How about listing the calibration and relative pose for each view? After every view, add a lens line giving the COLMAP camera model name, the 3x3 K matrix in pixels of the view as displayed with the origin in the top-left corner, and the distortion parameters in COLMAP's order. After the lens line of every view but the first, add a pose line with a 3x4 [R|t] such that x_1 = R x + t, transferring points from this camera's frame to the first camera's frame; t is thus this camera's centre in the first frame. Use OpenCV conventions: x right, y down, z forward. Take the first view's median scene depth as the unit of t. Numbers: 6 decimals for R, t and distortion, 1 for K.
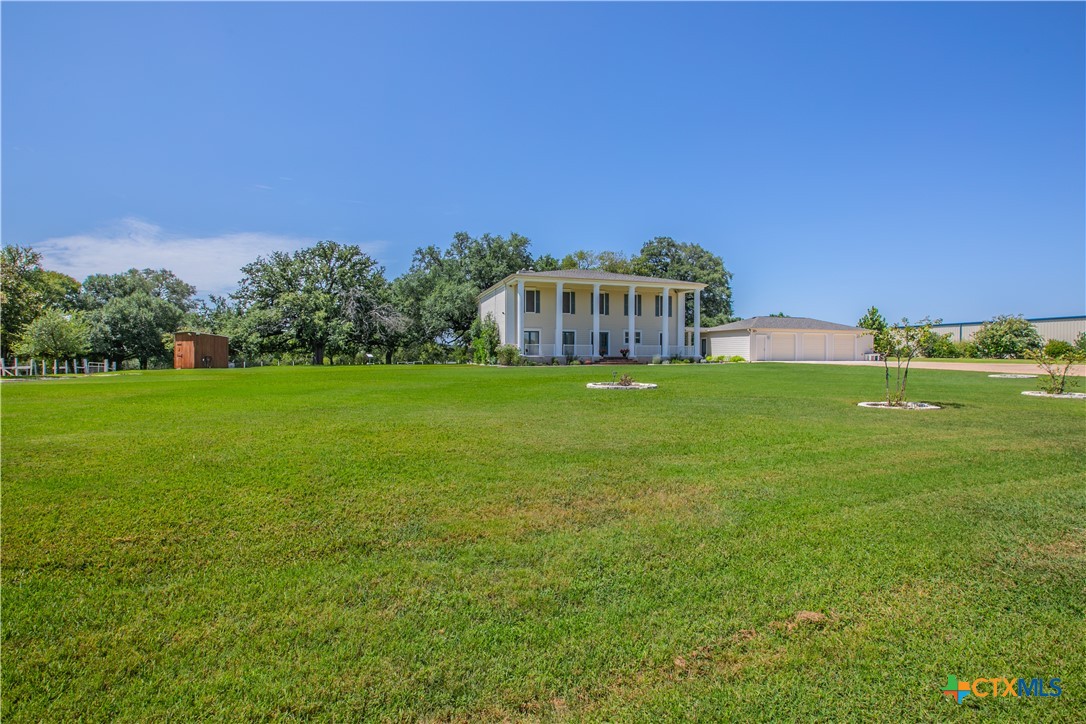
lens RADIAL K [[572.8, 0, 543.0], [0, 572.8, 362.0], [0, 0, 1]] dist [-0.001296, -0.000085]
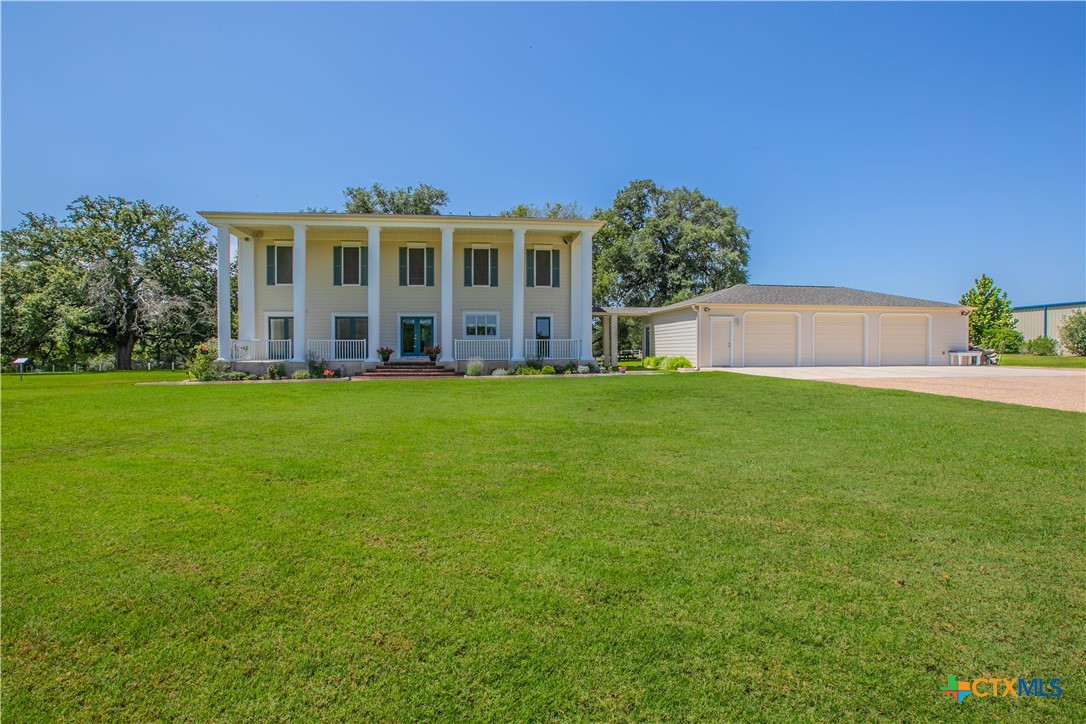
lens RADIAL K [[572.8, 0, 543.0], [0, 572.8, 362.0], [0, 0, 1]] dist [-0.001296, -0.000085]
pose [[0.987435, -0.002209, -0.158012, 0.219430], [0.003582, 0.999958, 0.008403, -0.008592], [0.157987, -0.008863, 0.987401, 0.336741]]
